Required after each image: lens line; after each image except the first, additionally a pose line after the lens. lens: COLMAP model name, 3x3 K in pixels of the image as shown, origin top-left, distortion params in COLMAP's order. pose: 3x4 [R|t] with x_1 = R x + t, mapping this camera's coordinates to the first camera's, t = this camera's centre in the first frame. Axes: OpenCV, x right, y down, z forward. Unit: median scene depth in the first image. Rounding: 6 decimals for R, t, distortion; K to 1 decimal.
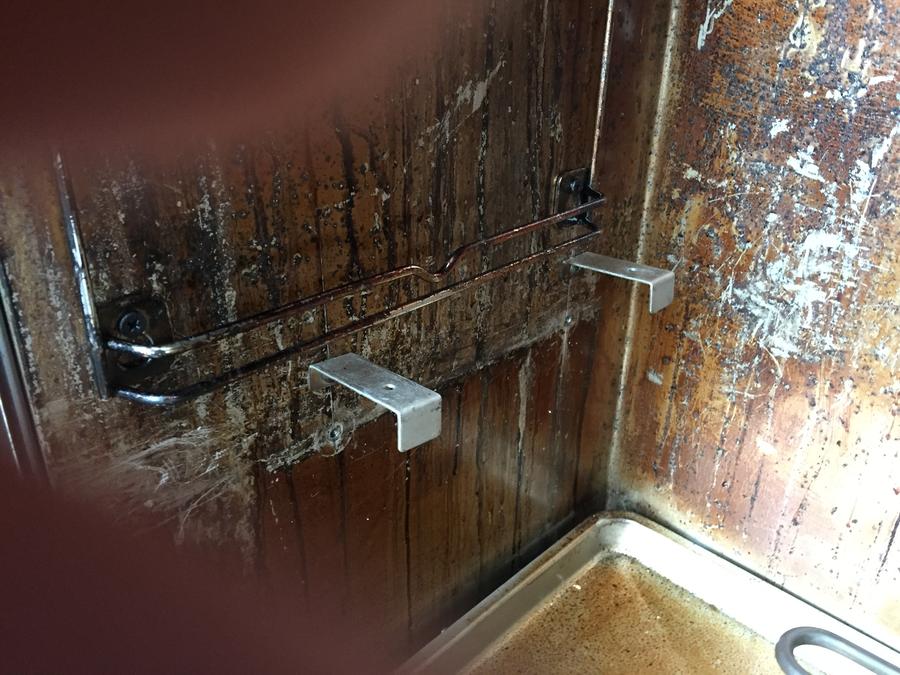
lens RADIAL K [[779.4, 0, 451.1], [0, 779.4, 335.3], [0, 0, 1]] dist [0.053317, -0.068656]
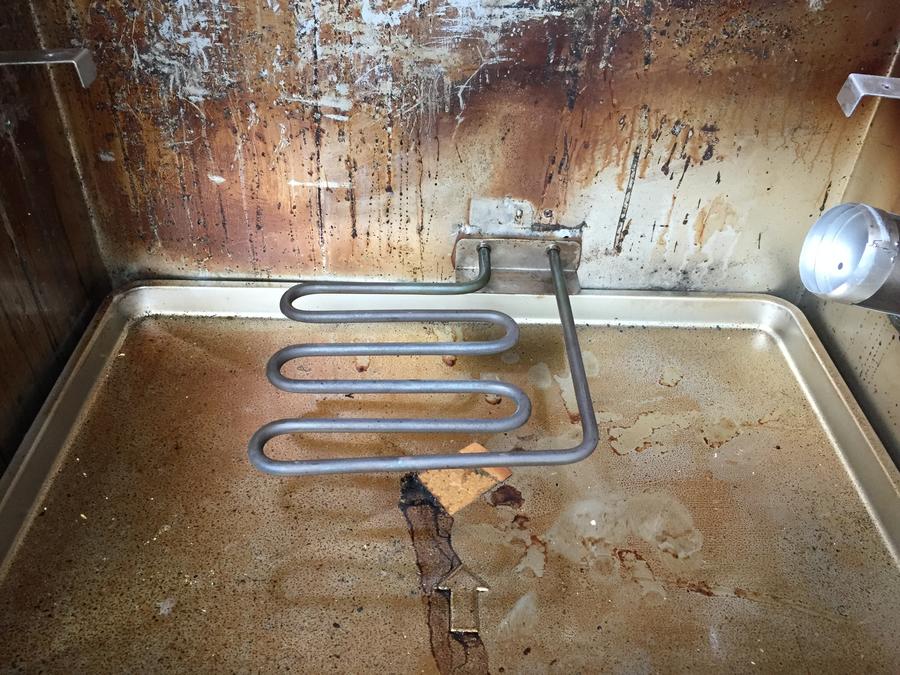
lens RADIAL K [[779.4, 0, 448.8], [0, 779.4, 339.5], [0, 0, 1]] dist [0.053317, -0.068656]
pose [[0.711183, -0.435982, 0.551487, -0.146492], [0.295560, 0.897200, 0.328142, 0.072723], [-0.637858, -0.070371, 0.766932, -0.231575]]
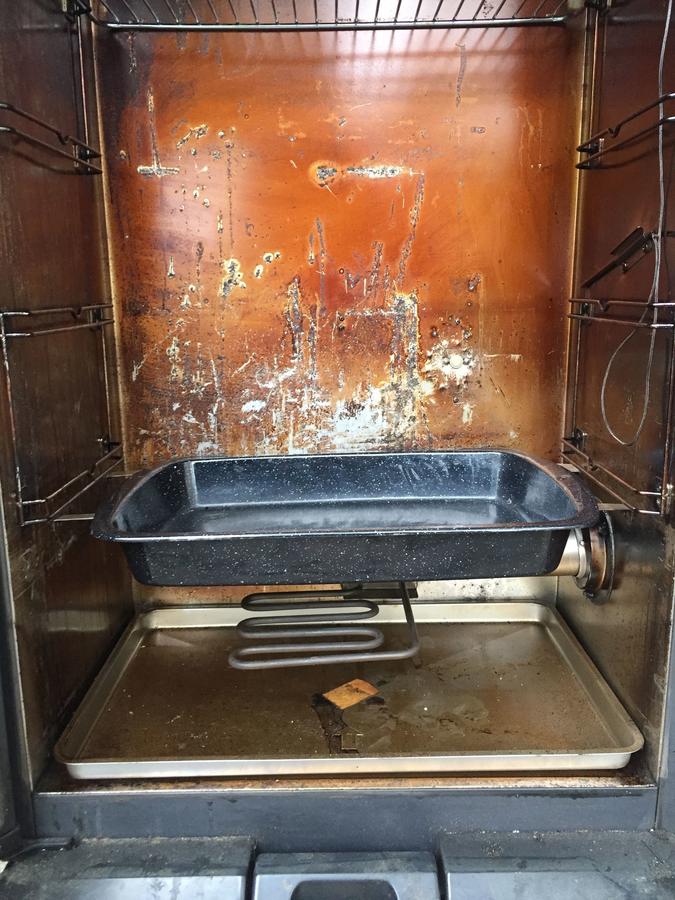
lens RADIAL K [[779.4, 0, 337.3], [0, 779.4, 449.0], [0, 0, 1]] dist [0.053317, -0.068656]
pose [[0.715426, -0.172647, 0.677022, -0.831571], [0.337407, 0.933884, -0.118397, 0.298369], [-0.611819, 0.313136, 0.726377, -0.974331]]
